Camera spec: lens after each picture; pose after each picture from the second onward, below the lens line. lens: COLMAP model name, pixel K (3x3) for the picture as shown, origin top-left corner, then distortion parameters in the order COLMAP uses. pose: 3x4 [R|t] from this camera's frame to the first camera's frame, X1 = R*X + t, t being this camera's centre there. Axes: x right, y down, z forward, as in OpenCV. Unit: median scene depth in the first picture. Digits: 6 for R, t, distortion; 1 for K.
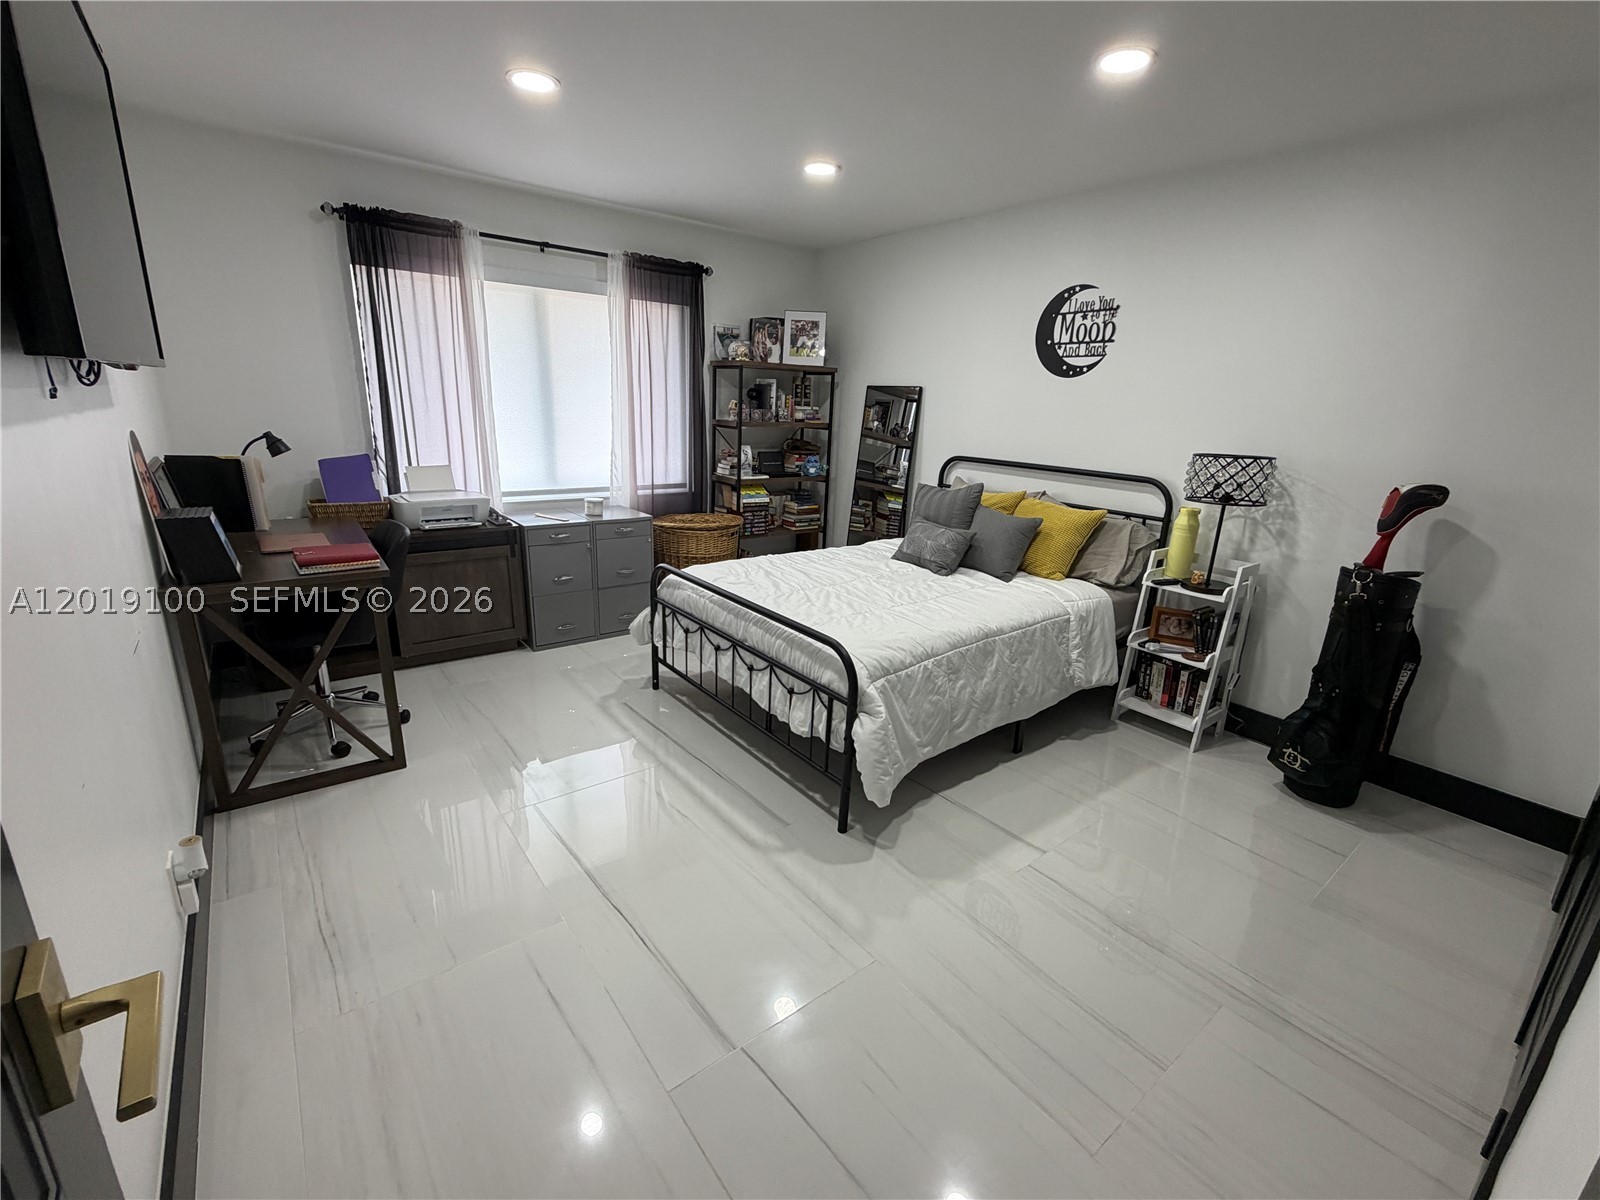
lens RADIAL K [[693.3, 0, 802.7], [0, 693.3, 601.3], [0, 0, 1]] dist [-0.000987, -0.000057]
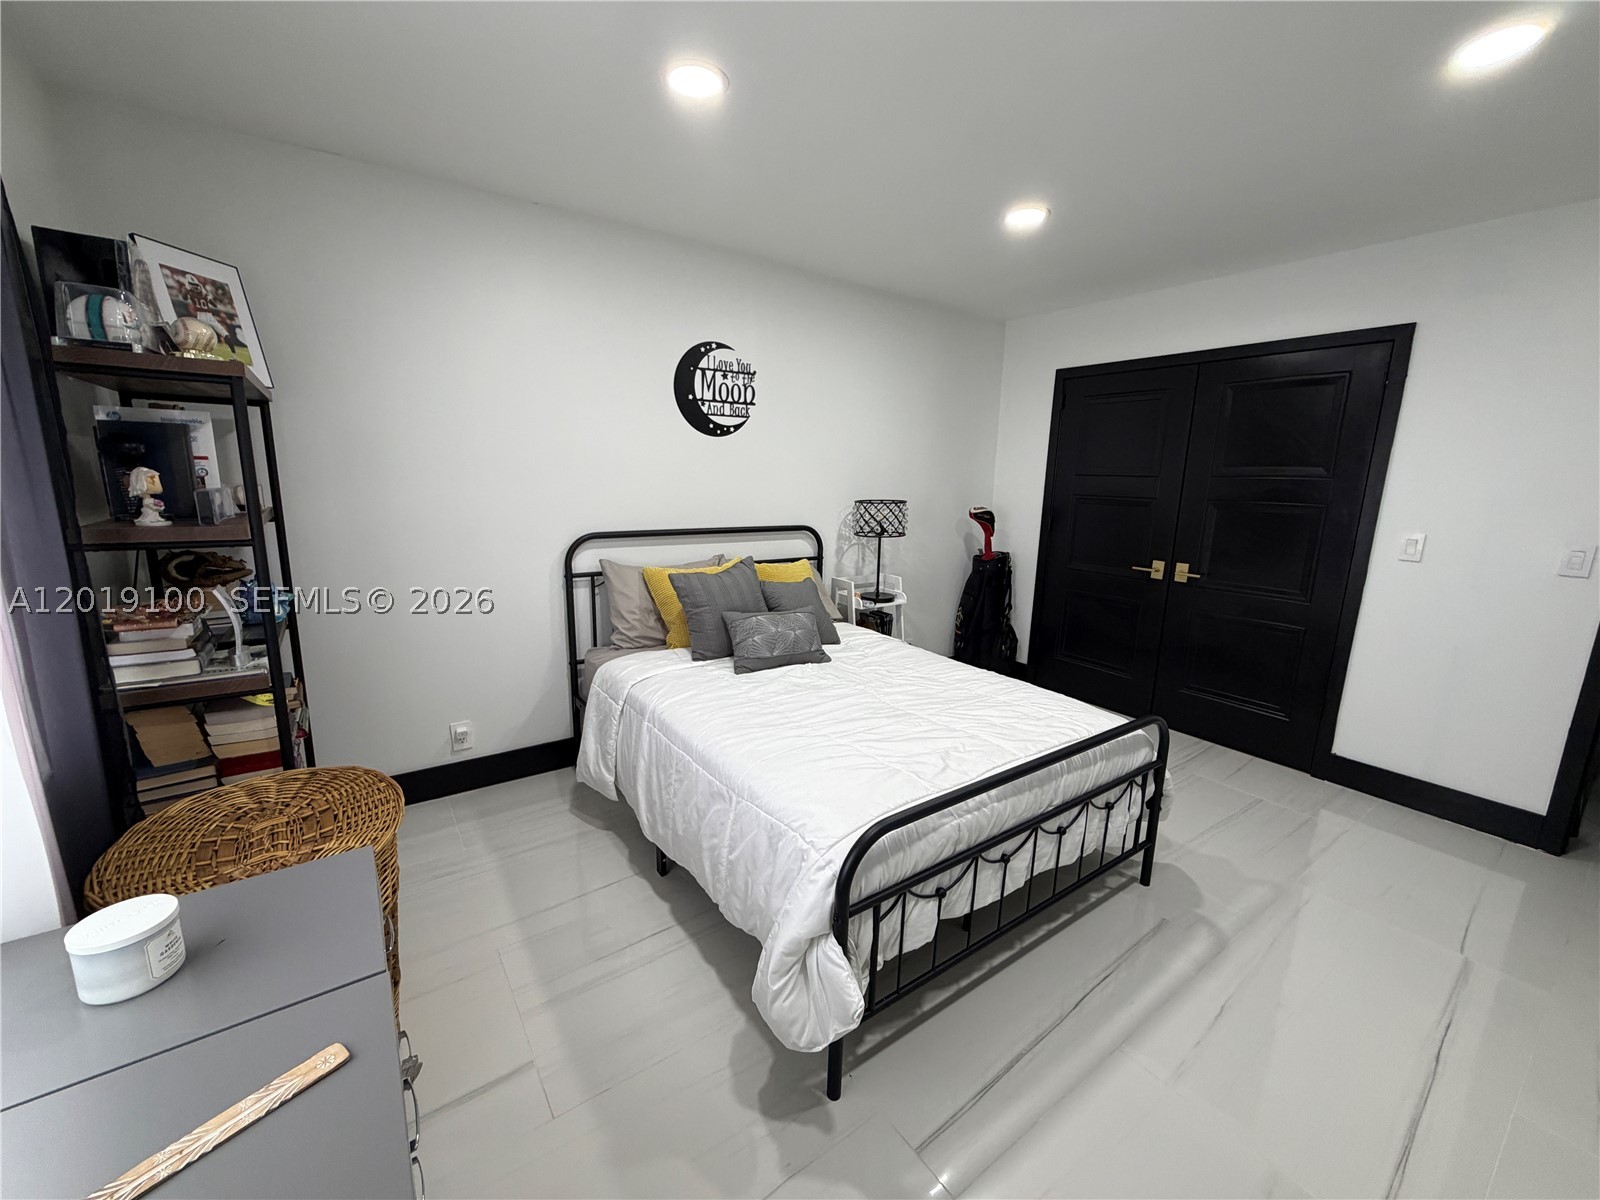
lens RADIAL K [[638.8, 0, 803.7], [0, 638.8, 599.2], [0, 0, 1]] dist [-0.001953, 0.000087]
pose [[0.044979, -0.234049, 0.971184, -0.538053], [0.258319, 0.941829, 0.215011, -0.277441], [-0.965012, 0.241204, 0.102822, 0.871741]]
